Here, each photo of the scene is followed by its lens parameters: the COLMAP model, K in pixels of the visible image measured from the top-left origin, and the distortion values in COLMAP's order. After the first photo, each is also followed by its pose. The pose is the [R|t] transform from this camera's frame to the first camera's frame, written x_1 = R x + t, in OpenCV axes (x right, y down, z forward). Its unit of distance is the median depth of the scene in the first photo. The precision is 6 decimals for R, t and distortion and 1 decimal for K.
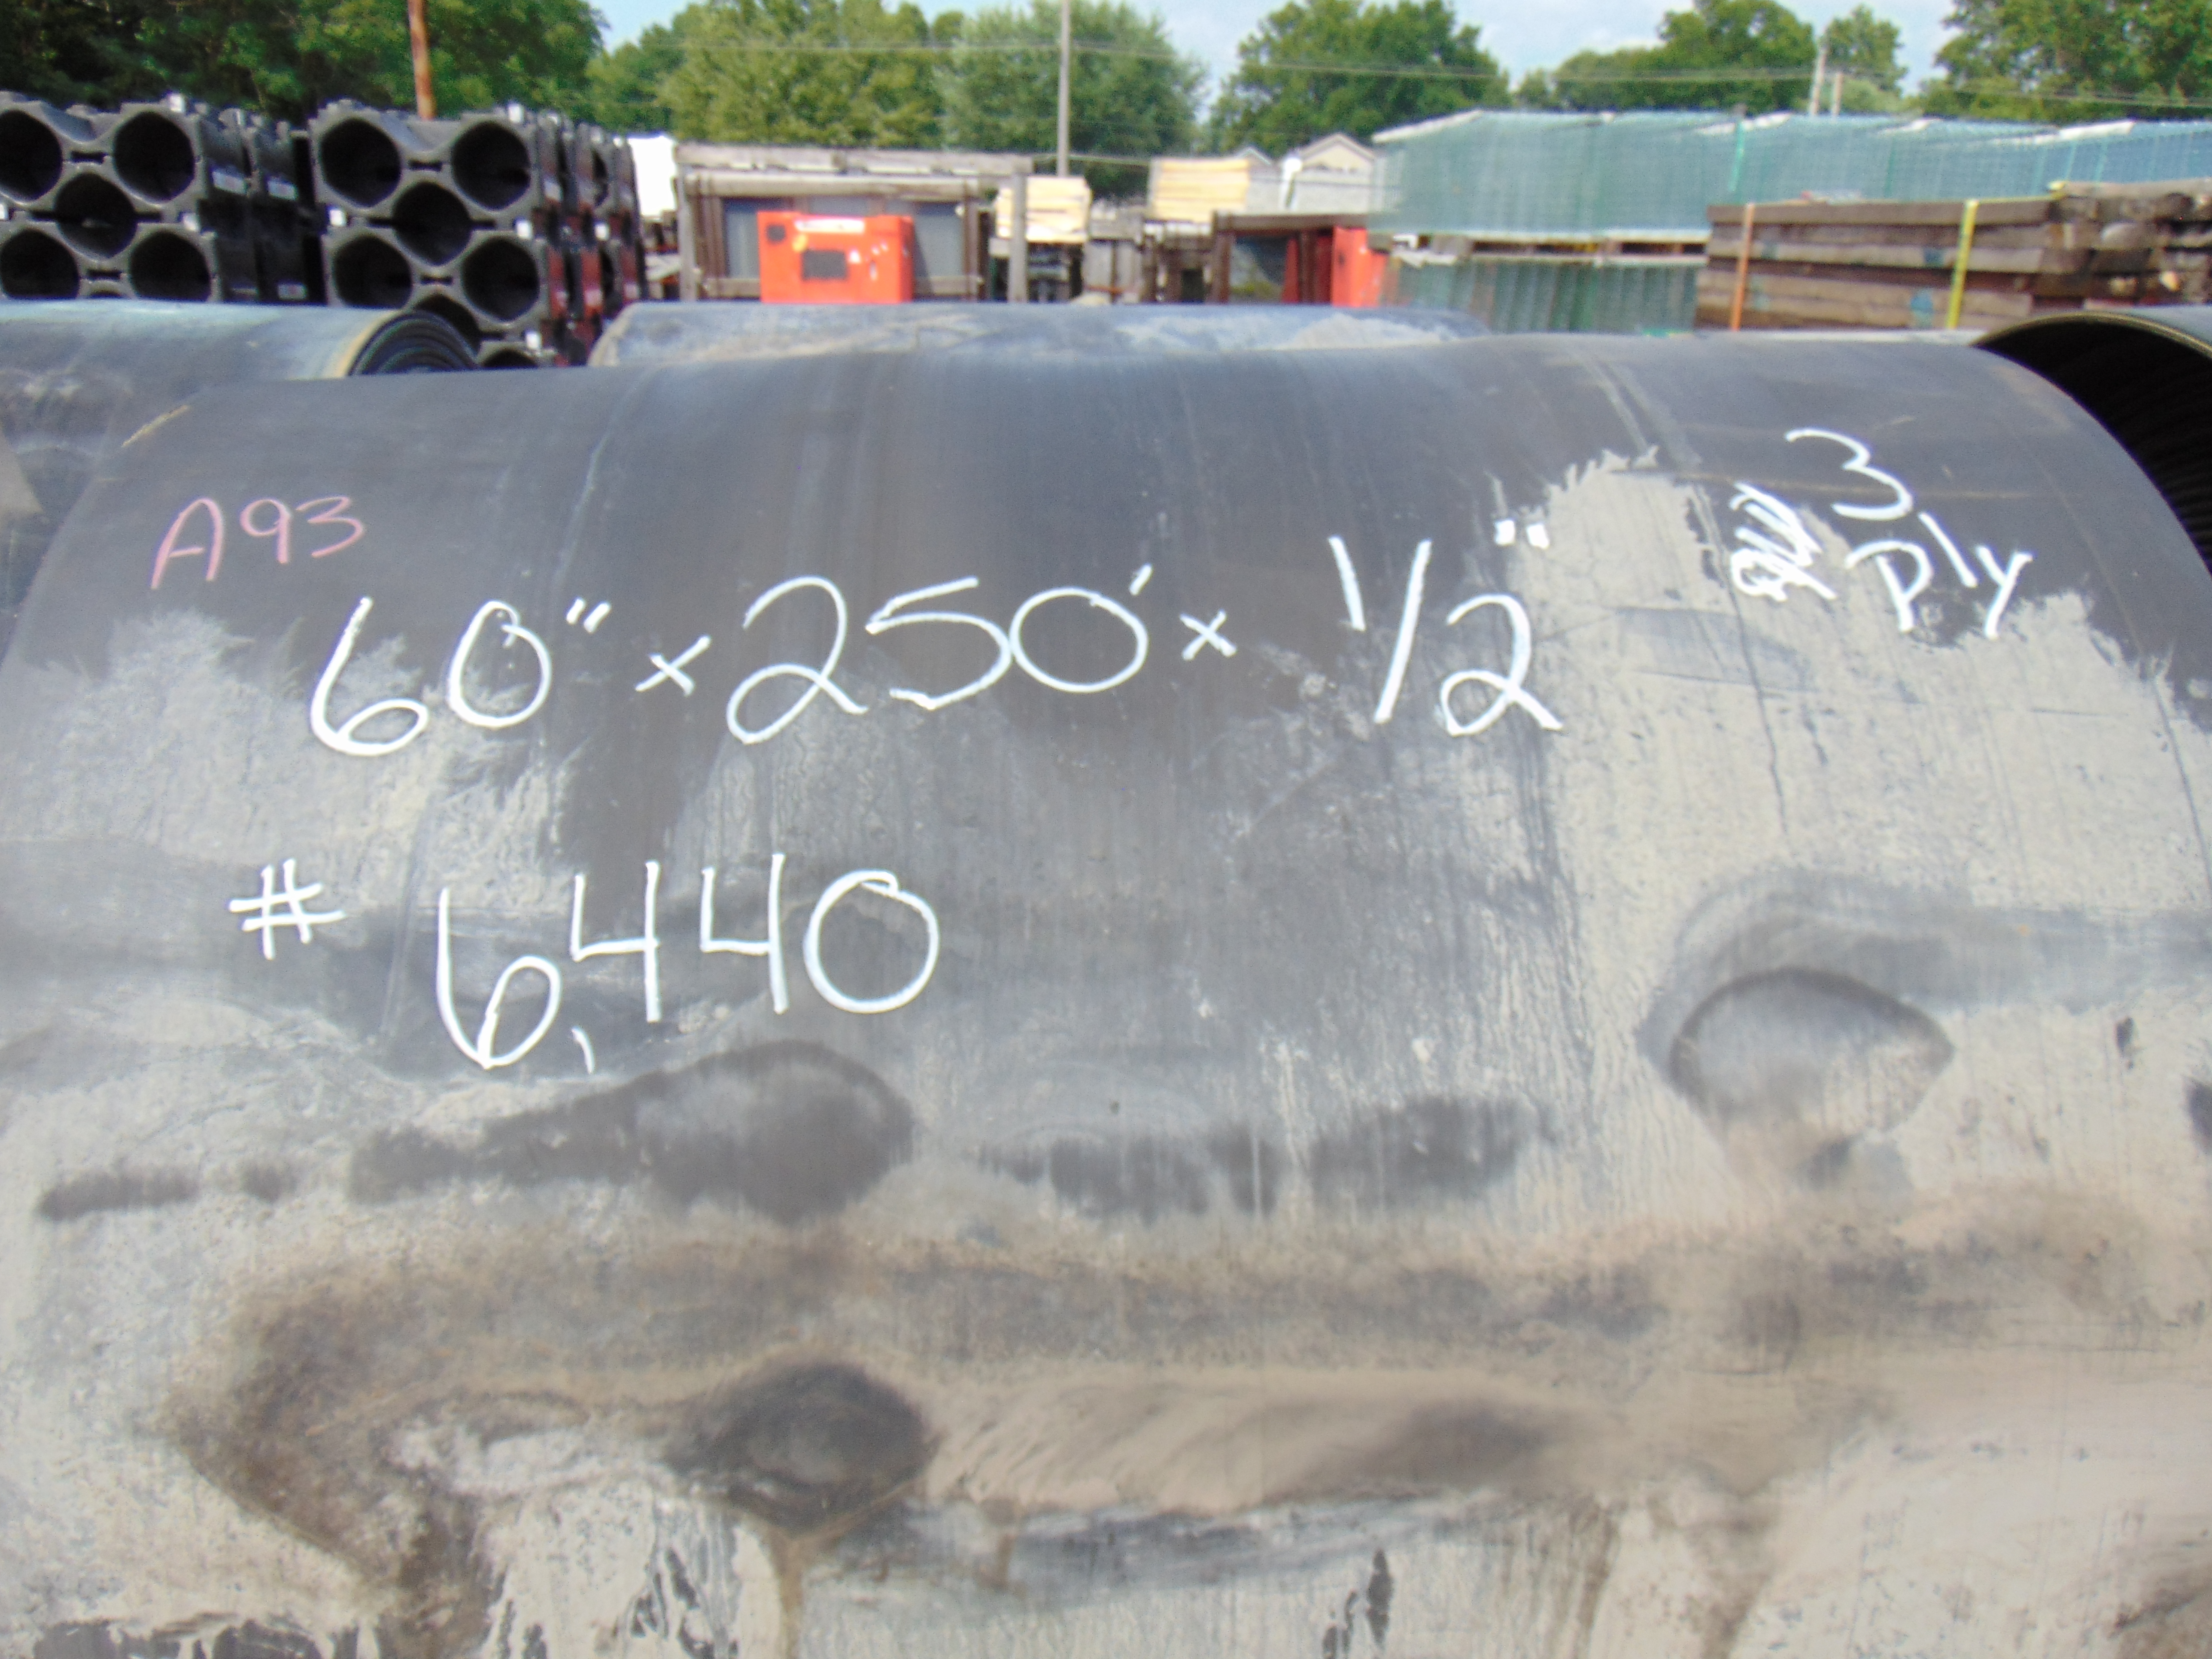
lens RADIAL K [[1737.1, 0, 1041.1], [0, 1737.1, 830.2], [0, 0, 1]] dist [-0.033271, 0.055808]
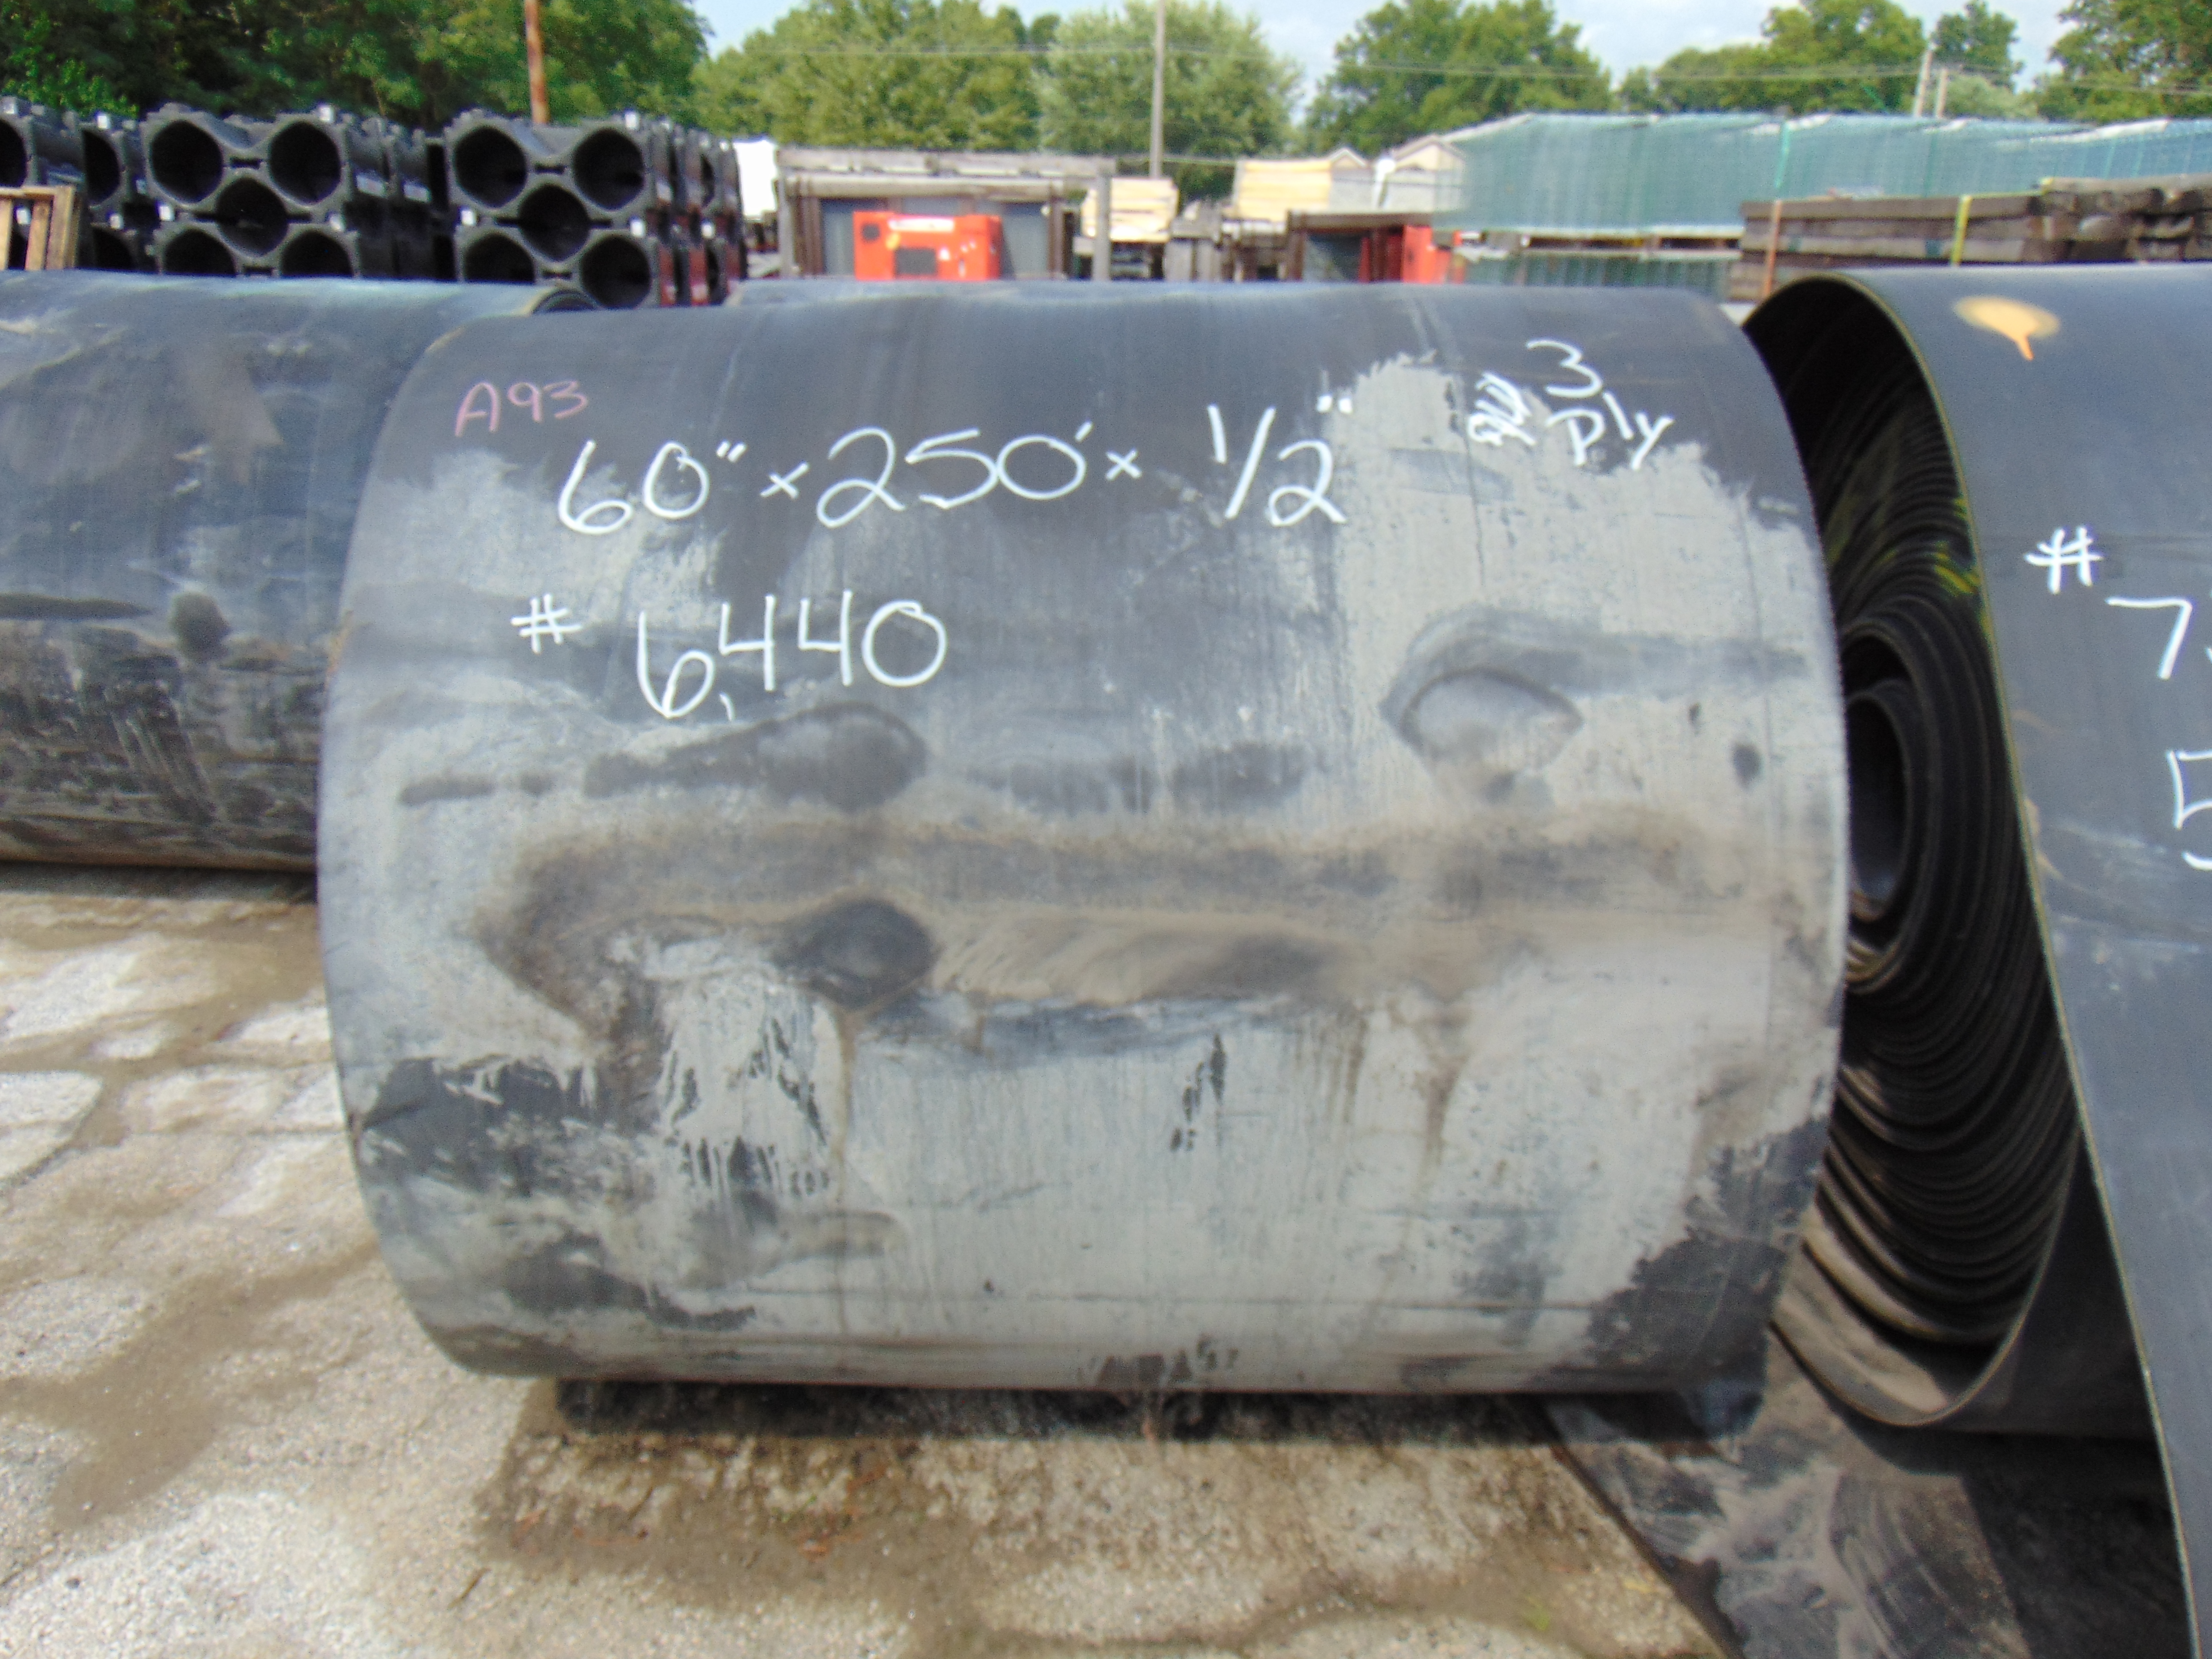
lens RADIAL K [[1737.1, 0, 1041.1], [0, 1737.1, 830.2], [0, 0, 1]] dist [-0.033271, 0.055808]
pose [[0.998634, 0.015046, -0.050039, 0.104946], [-0.015095, 0.999886, -0.000600, 0.218855], [0.050024, 0.001354, 0.998747, -0.563466]]
